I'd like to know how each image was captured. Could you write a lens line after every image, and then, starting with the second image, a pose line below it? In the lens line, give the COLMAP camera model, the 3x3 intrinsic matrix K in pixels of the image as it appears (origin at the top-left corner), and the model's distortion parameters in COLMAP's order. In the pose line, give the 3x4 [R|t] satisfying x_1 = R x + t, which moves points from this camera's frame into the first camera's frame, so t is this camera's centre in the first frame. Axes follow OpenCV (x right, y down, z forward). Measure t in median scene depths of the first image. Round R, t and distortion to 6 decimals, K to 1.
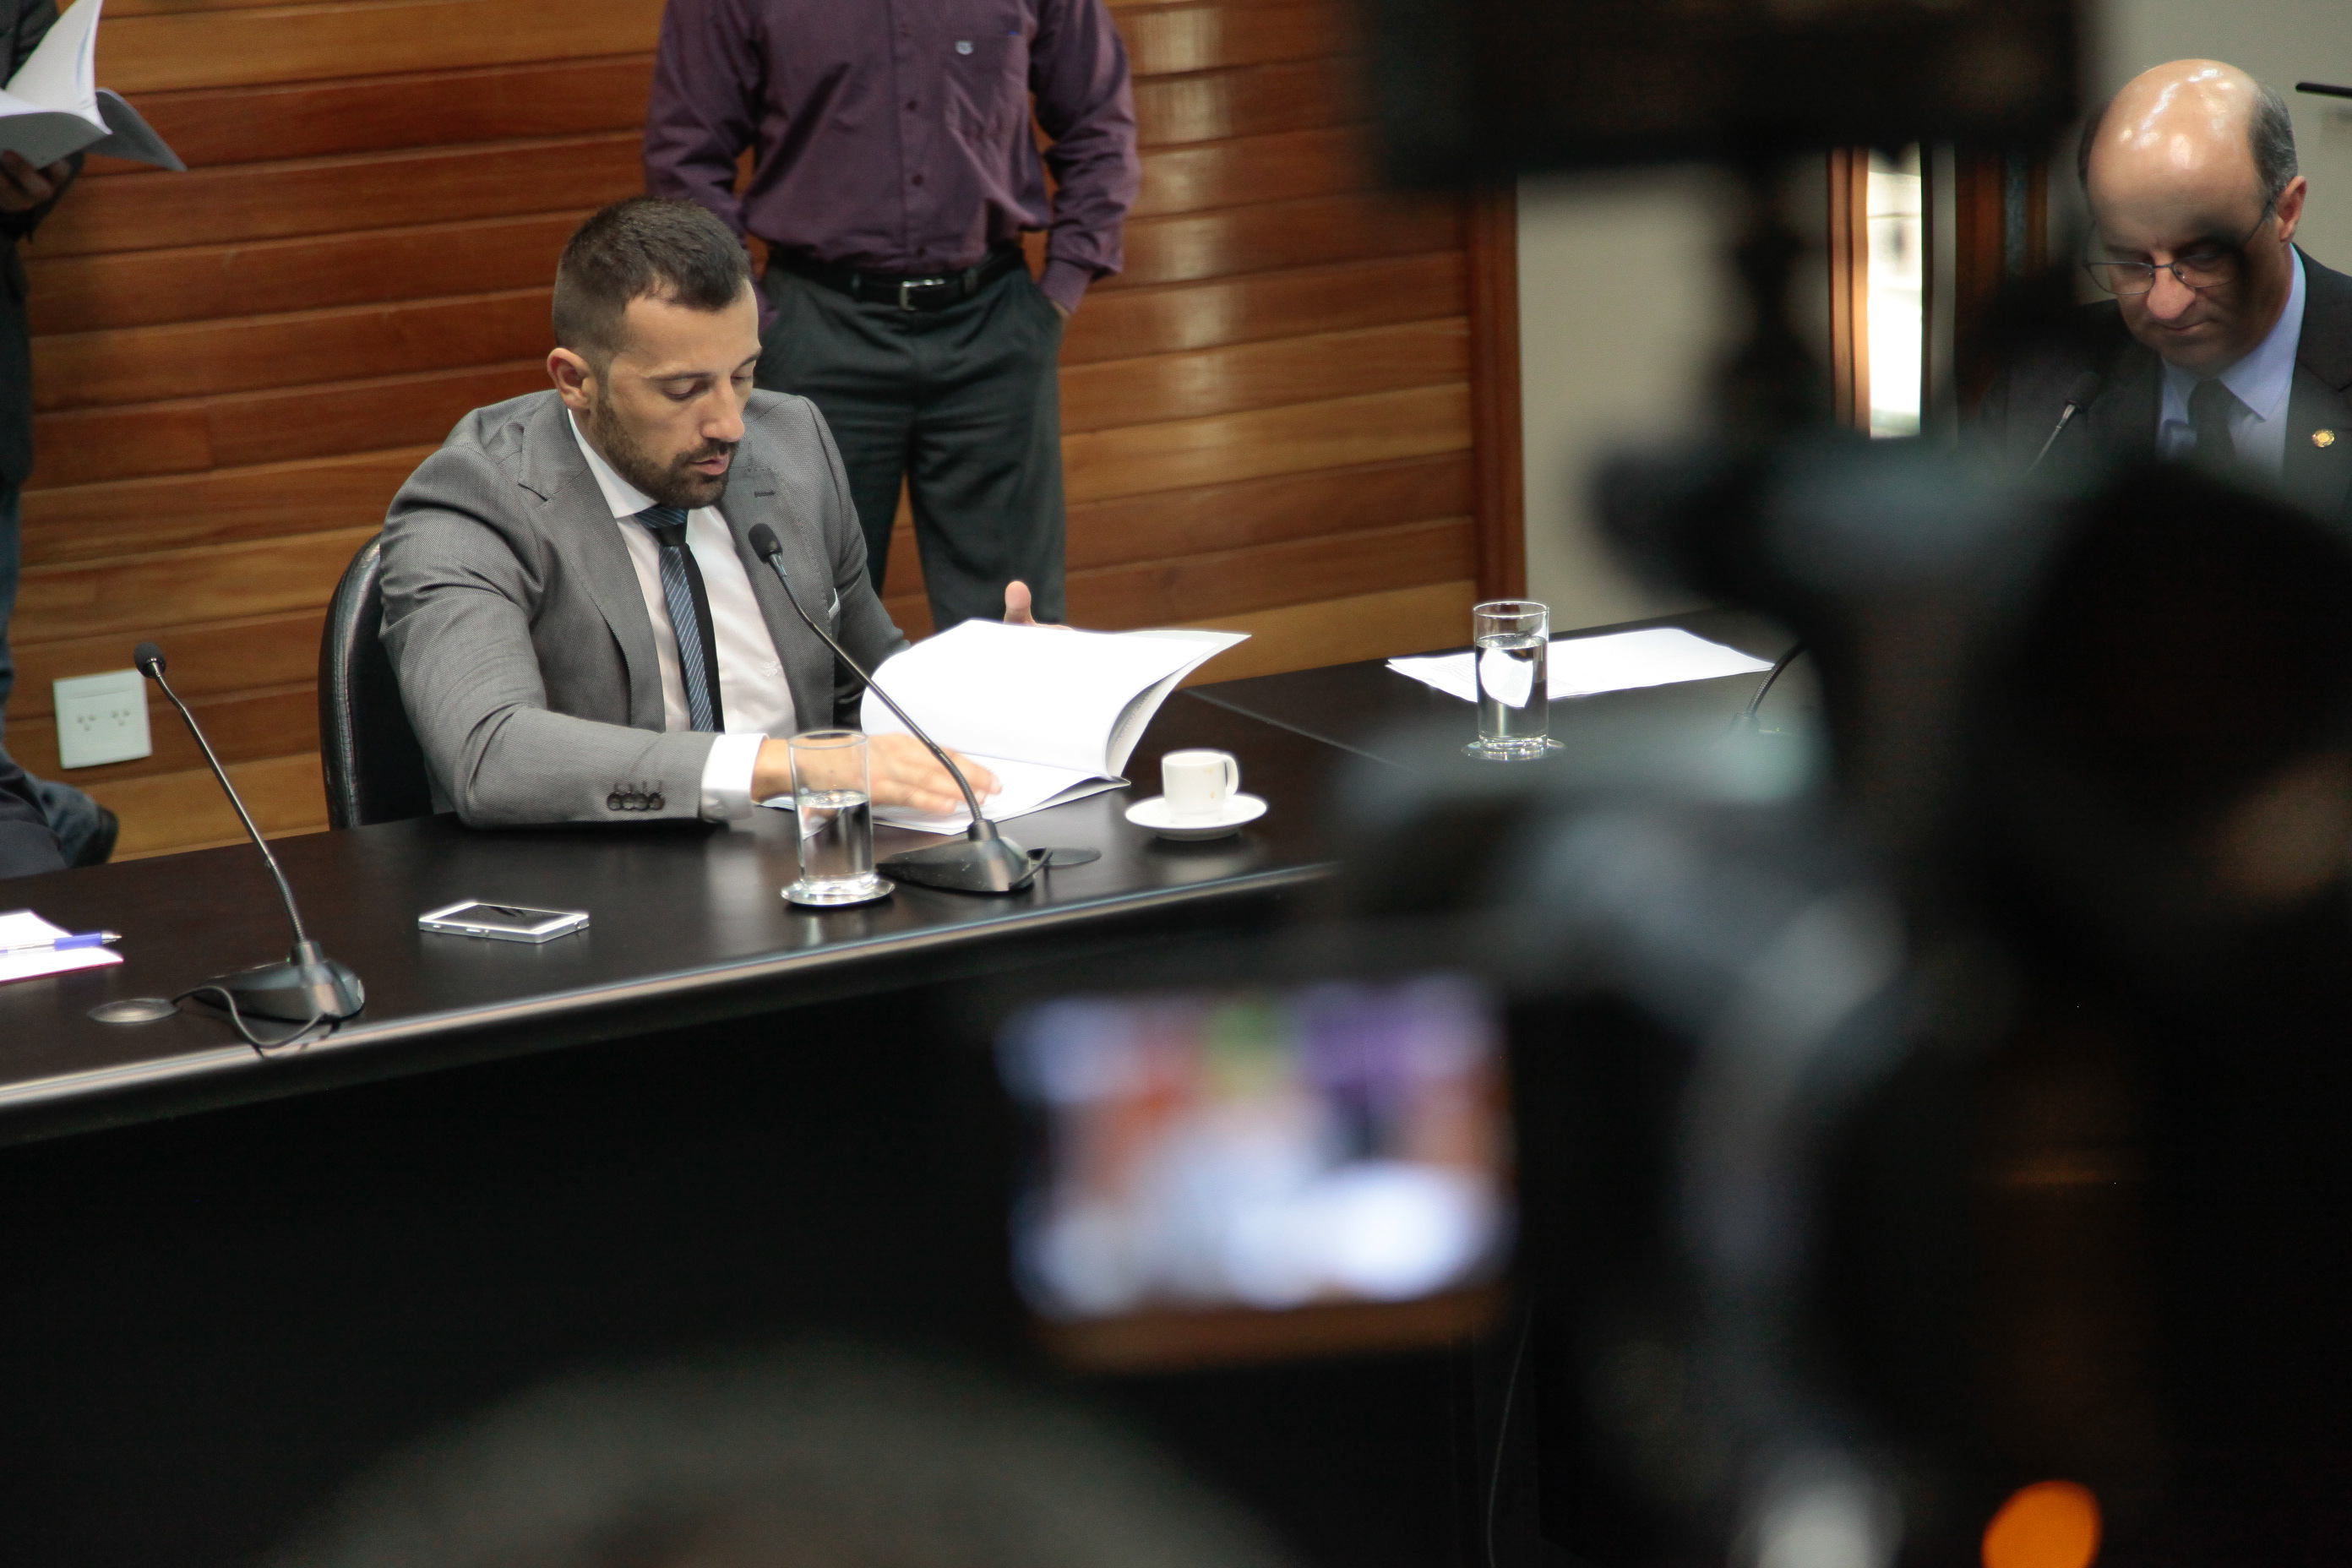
lens RADIAL K [[6718.7, 0, 1176.0], [0, 6718.7, 784.0], [0, 0, 1]] dist [0.725500, -0.906011]
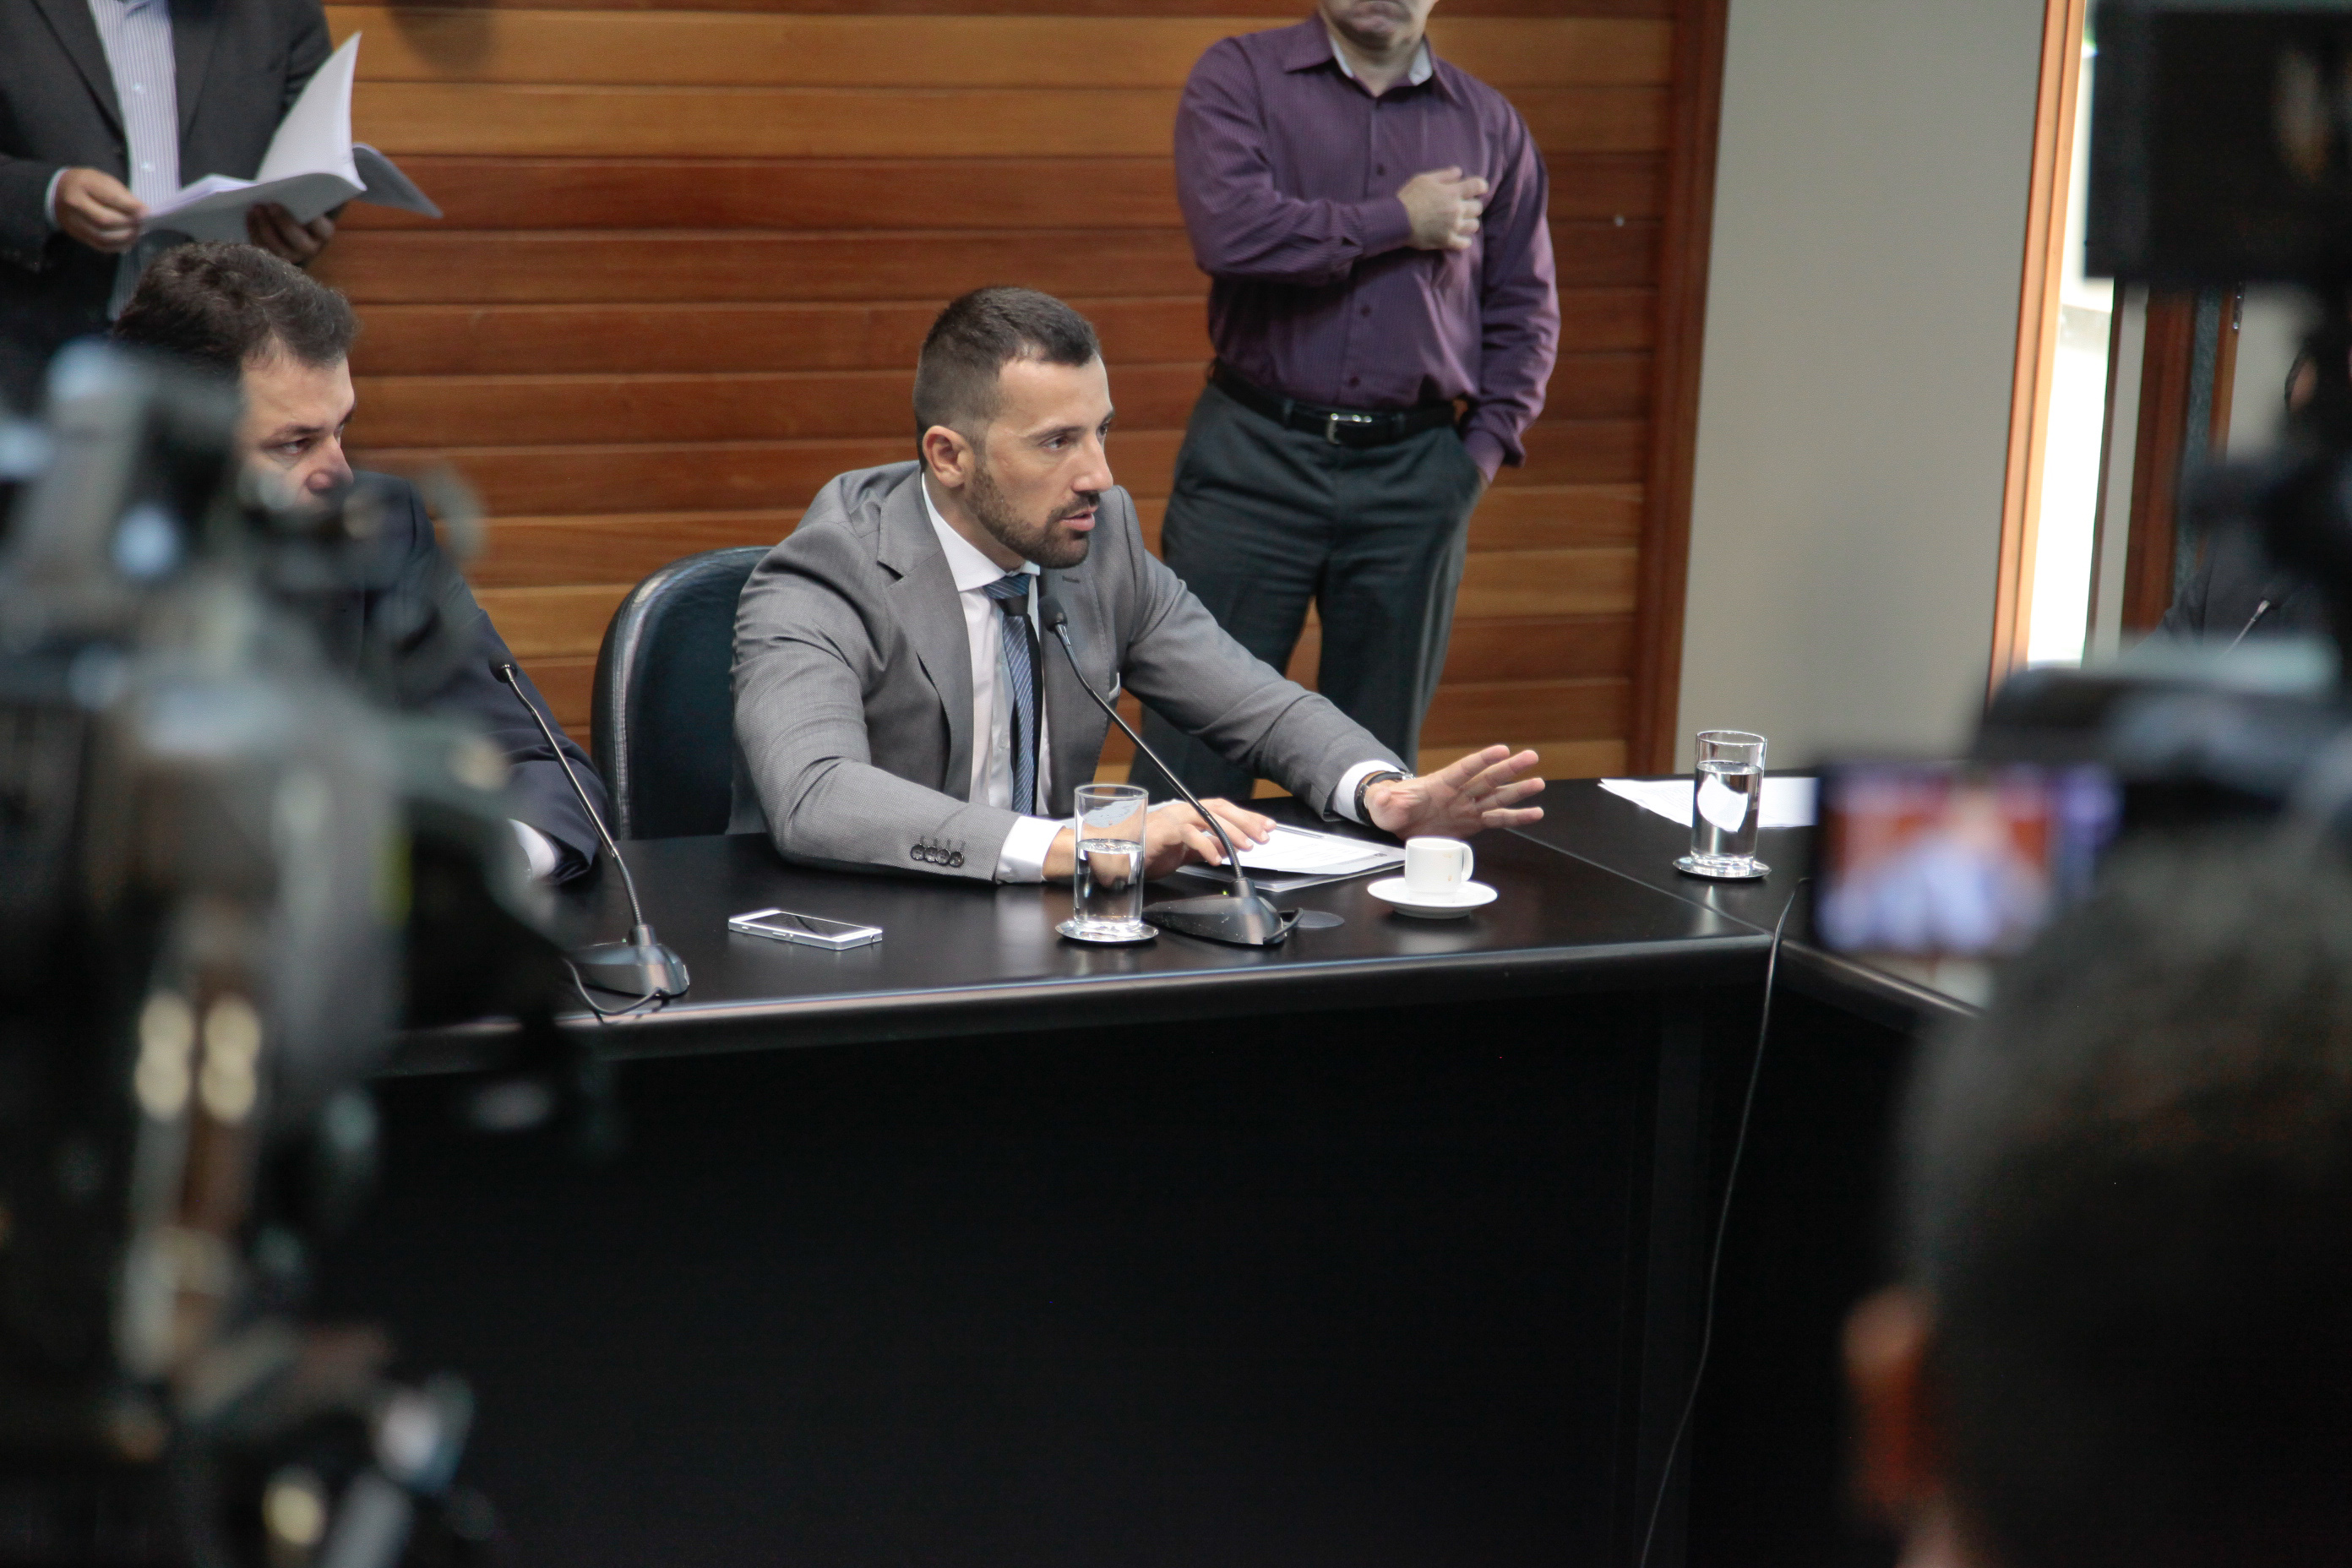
lens RADIAL K [[6936.3, 0, 1176.0], [0, 6936.3, 784.0], [0, 0, 1]] dist [0.727515, -1.015891]
pose [[0.995541, 0.093914, -0.008878, -0.028536], [-0.094100, 0.995284, -0.023554, 0.016183], [0.006624, 0.024285, 0.999683, -0.120085]]
